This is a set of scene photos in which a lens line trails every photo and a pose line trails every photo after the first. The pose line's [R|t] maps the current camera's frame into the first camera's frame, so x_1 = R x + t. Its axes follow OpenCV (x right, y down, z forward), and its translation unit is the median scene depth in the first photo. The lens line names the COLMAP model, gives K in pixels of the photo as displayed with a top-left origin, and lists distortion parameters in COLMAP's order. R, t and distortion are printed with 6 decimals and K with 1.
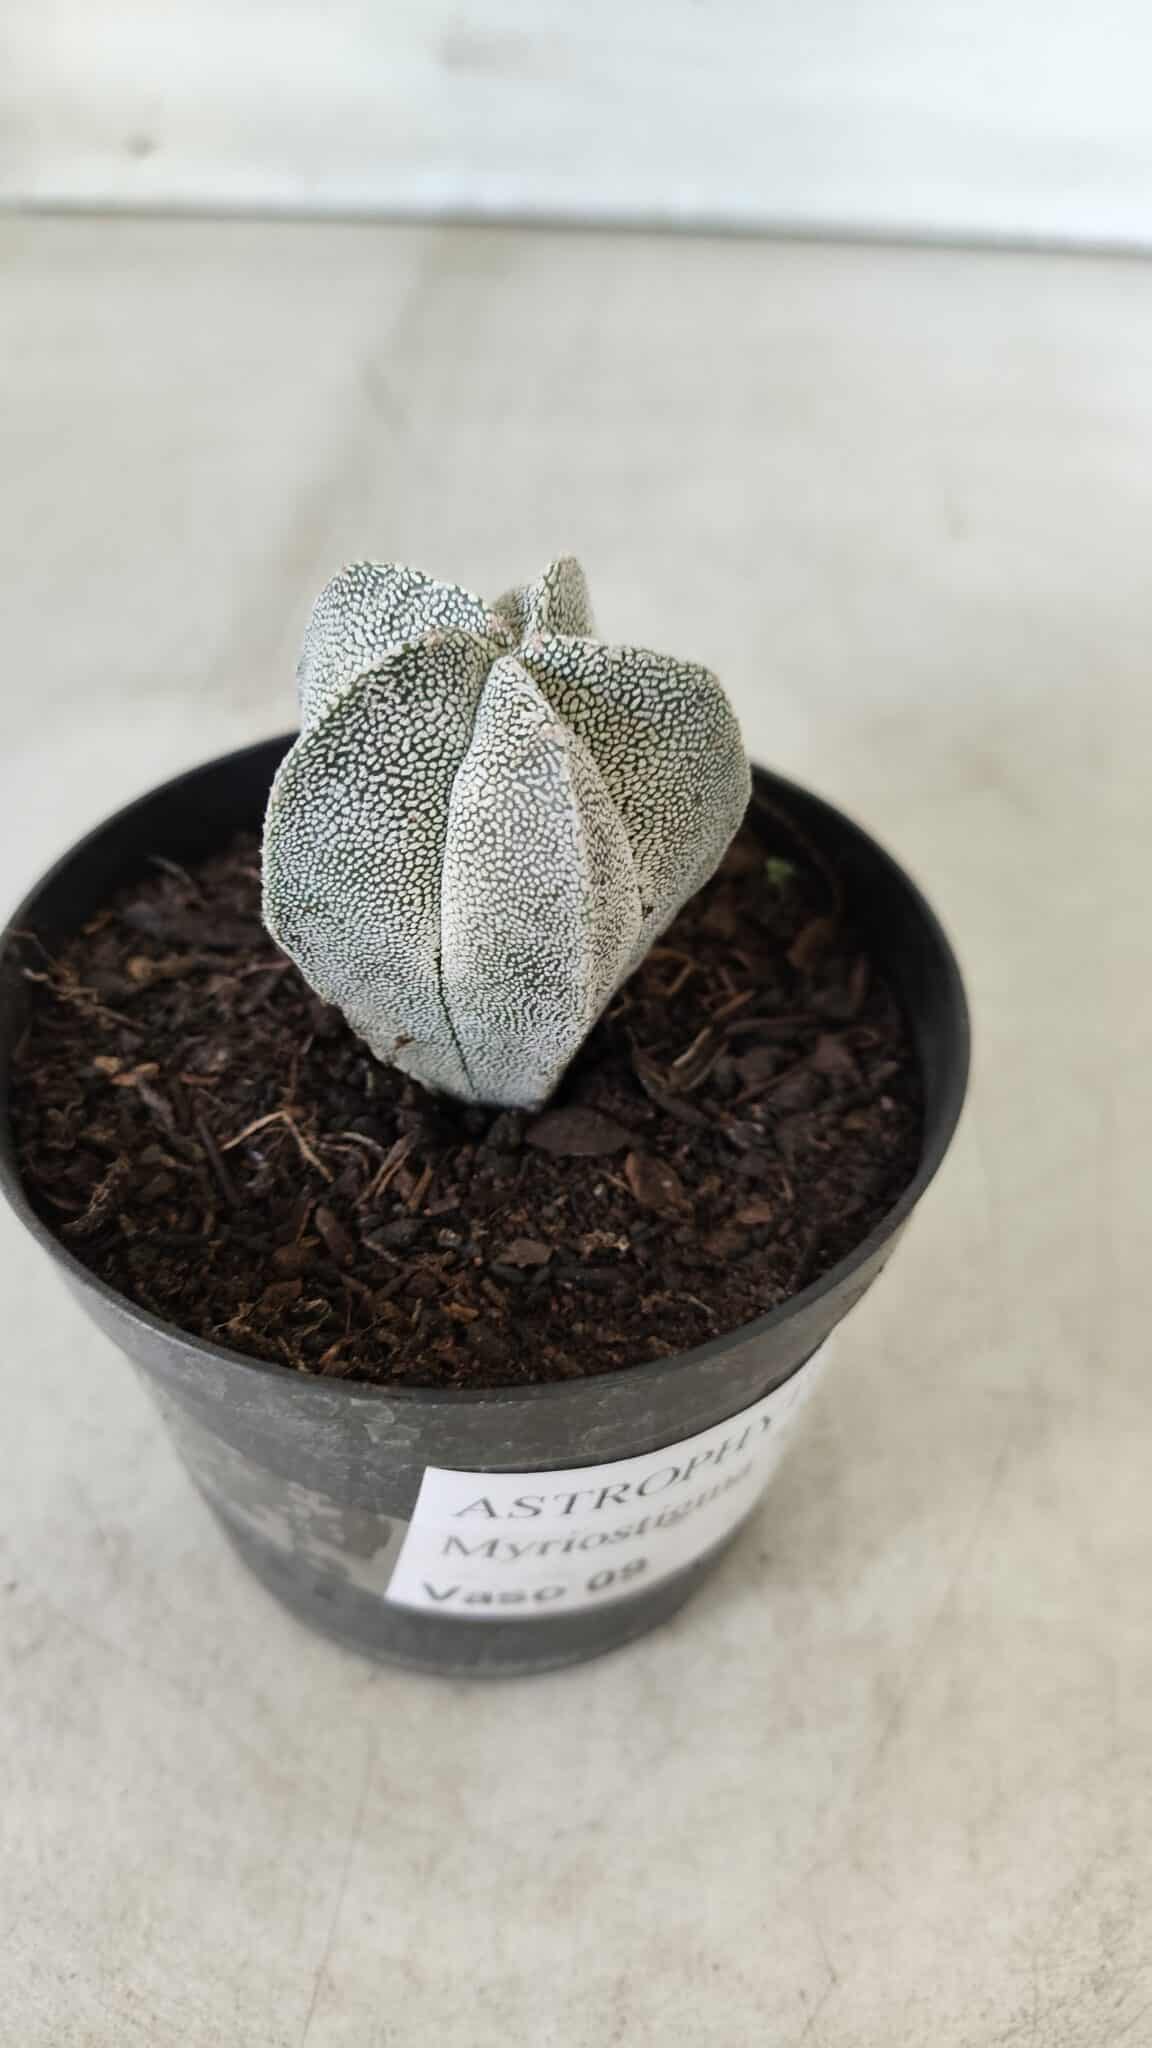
lens RADIAL K [[1576.0, 0, 585.4], [0, 1576.0, 1047.5], [0, 0, 1]] dist [-0.002237, 0.004019]
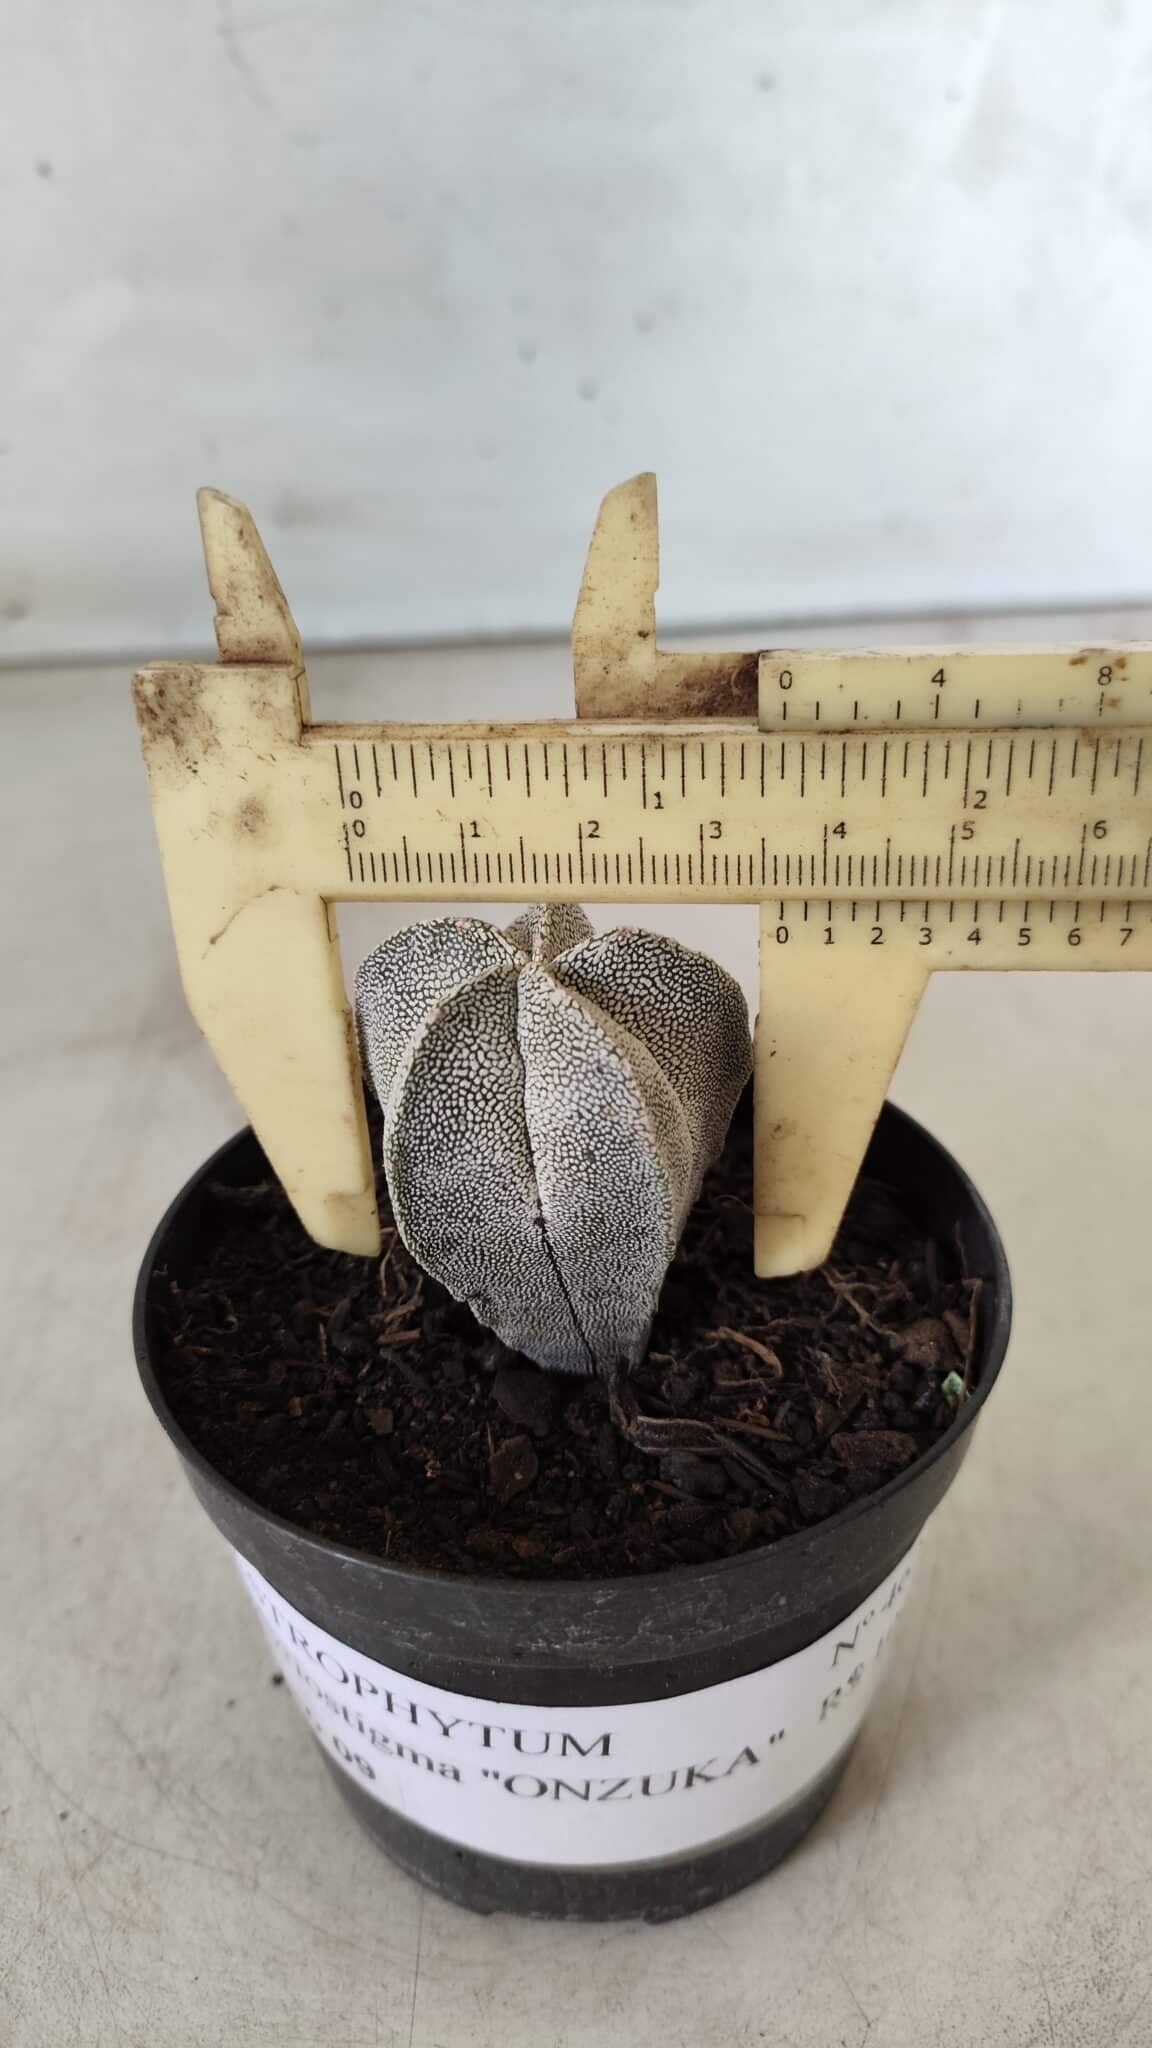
lens RADIAL K [[1576.0, 0, 585.4], [0, 1576.0, 1047.5], [0, 0, 1]] dist [-0.002237, 0.004019]
pose [[0.484931, 0.431168, -0.760879, 0.937296], [-0.578103, 0.810868, 0.091052, -0.337411], [0.656231, 0.395712, 0.642474, 0.264171]]
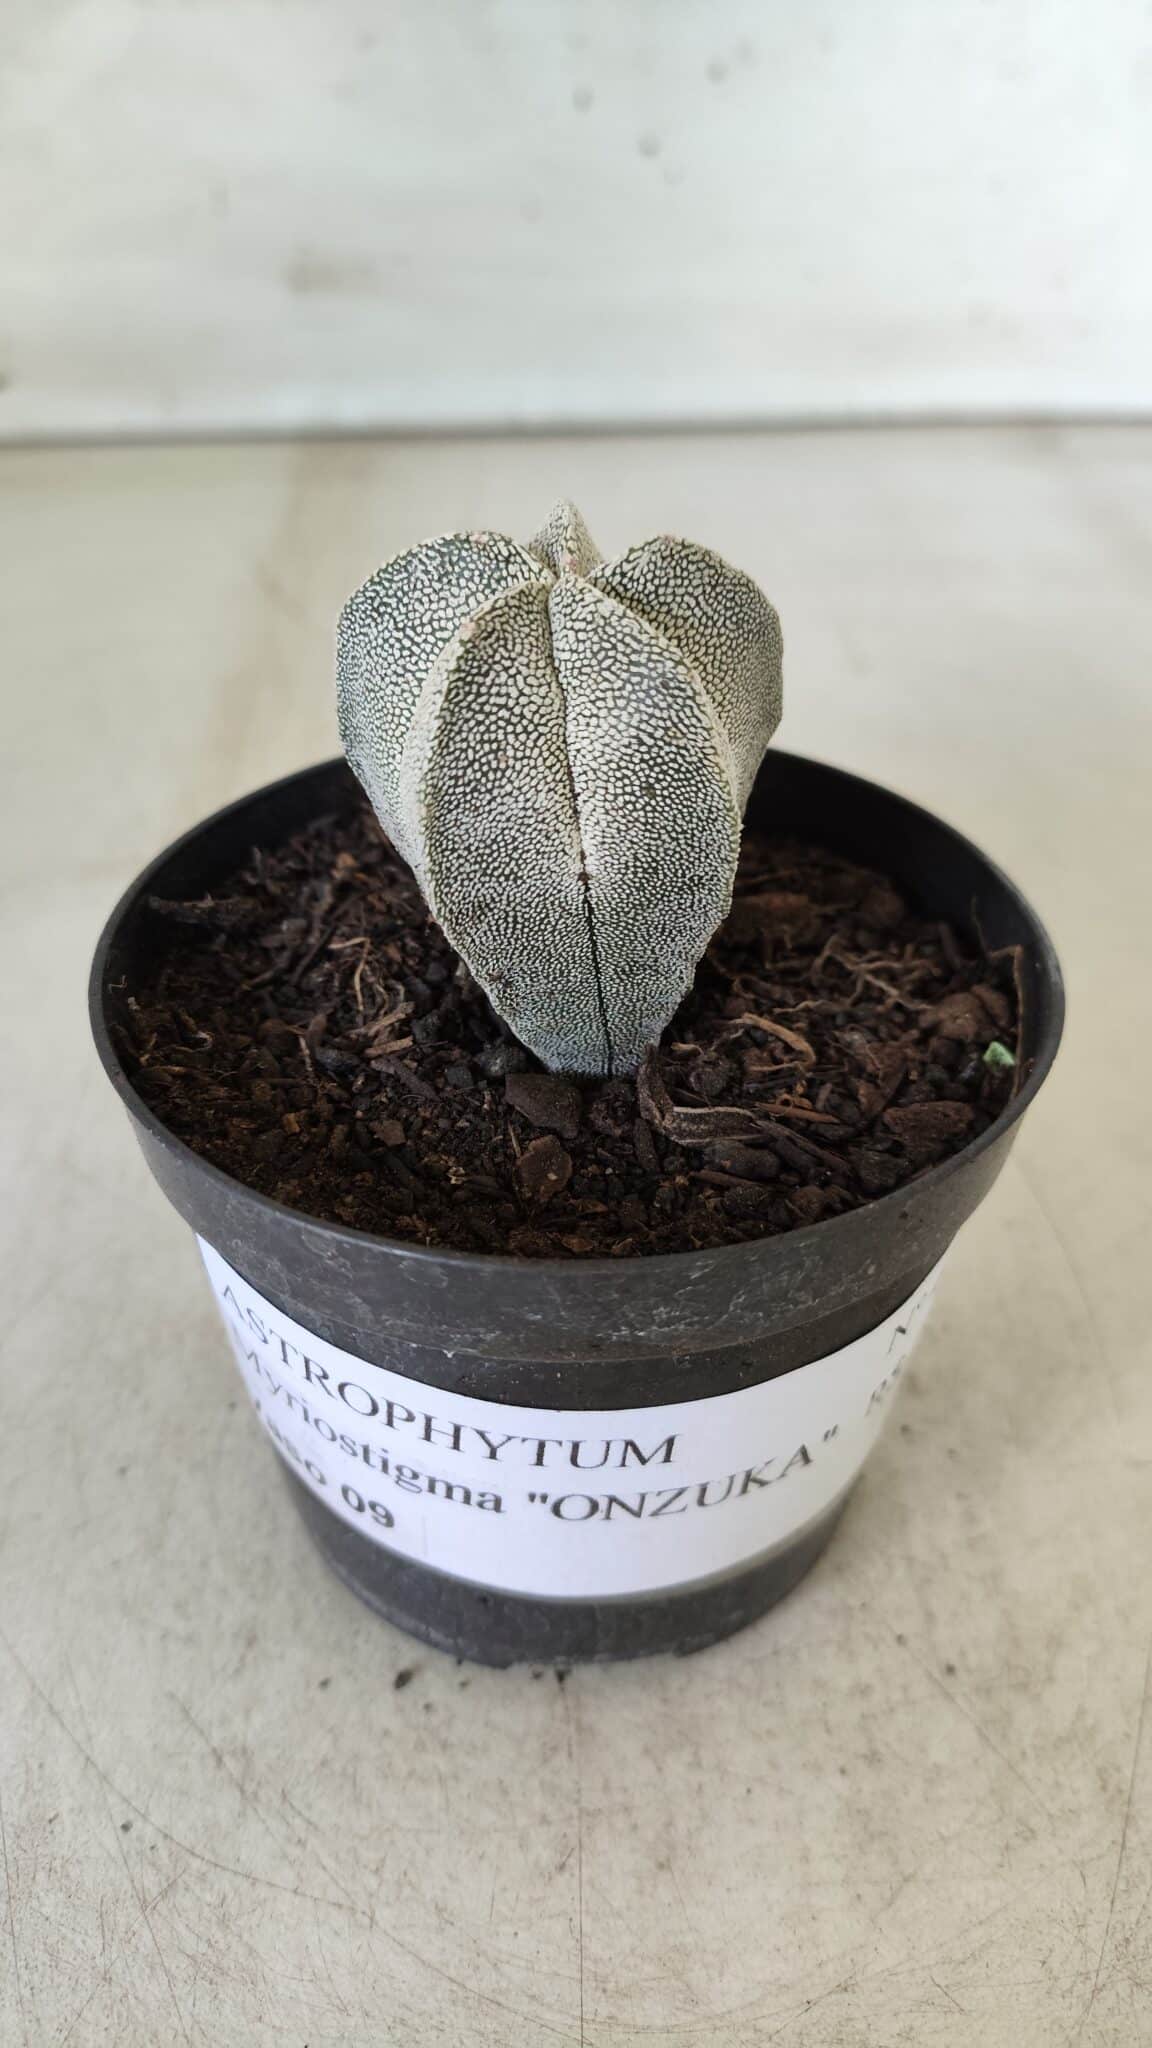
lens RADIAL K [[1600.8, 0, 567.3], [0, 1600.8, 1042.7], [0, 0, 1]] dist [-0.145237, 1.078899]
pose [[0.605094, 0.462839, -0.647798, 0.805050], [-0.547760, 0.832493, 0.083149, -0.085027], [0.577772, 0.304525, 0.757261, 0.275786]]
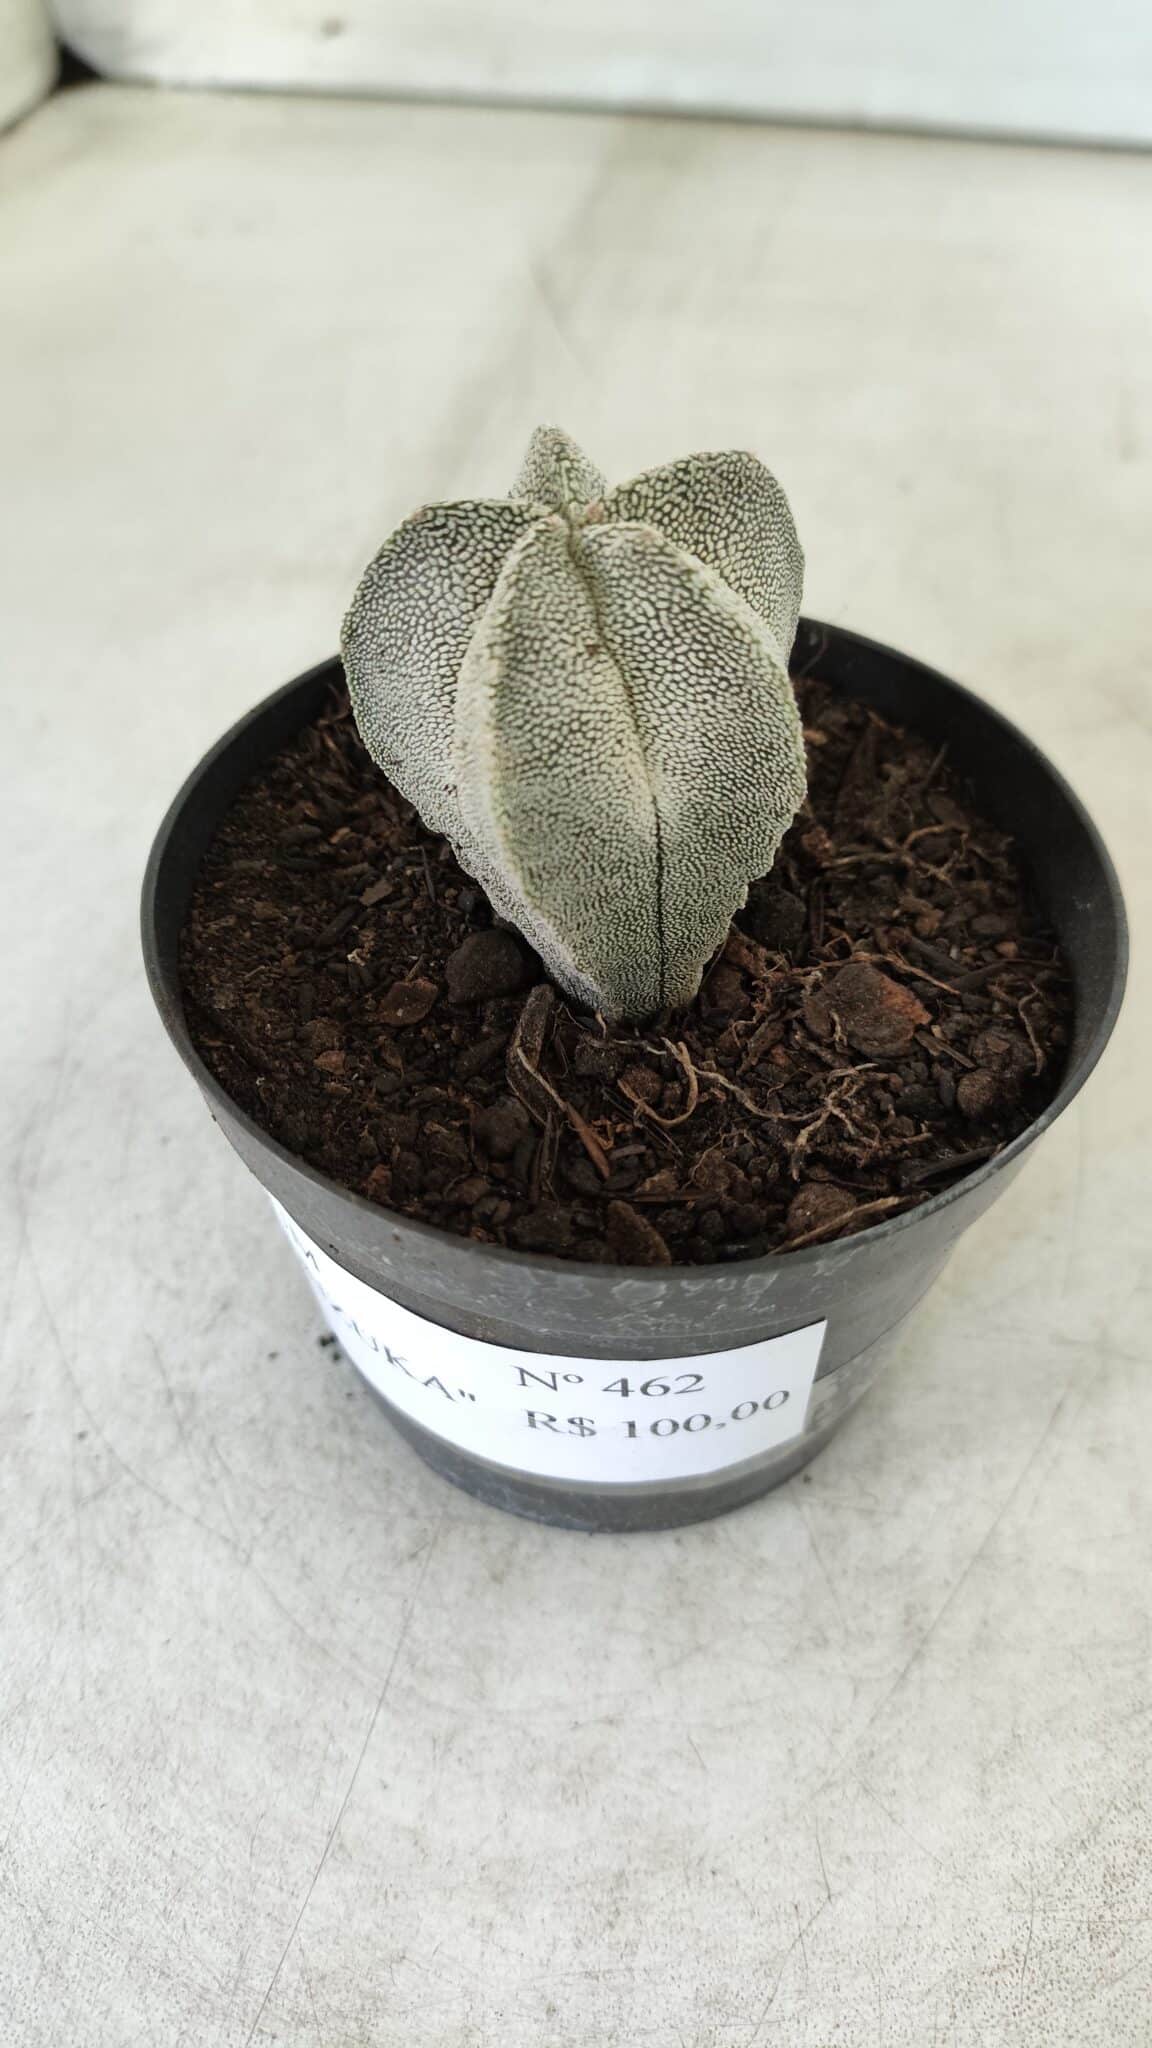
lens RADIAL K [[1576.0, 0, 585.4], [0, 1576.0, 1047.5], [0, 0, 1]] dist [-0.002237, 0.004019]
pose [[-0.397364, 0.685221, -0.610389, 0.808020], [-0.644571, 0.265030, 0.717138, -0.904019], [0.653169, 0.678404, 0.336360, 0.894604]]
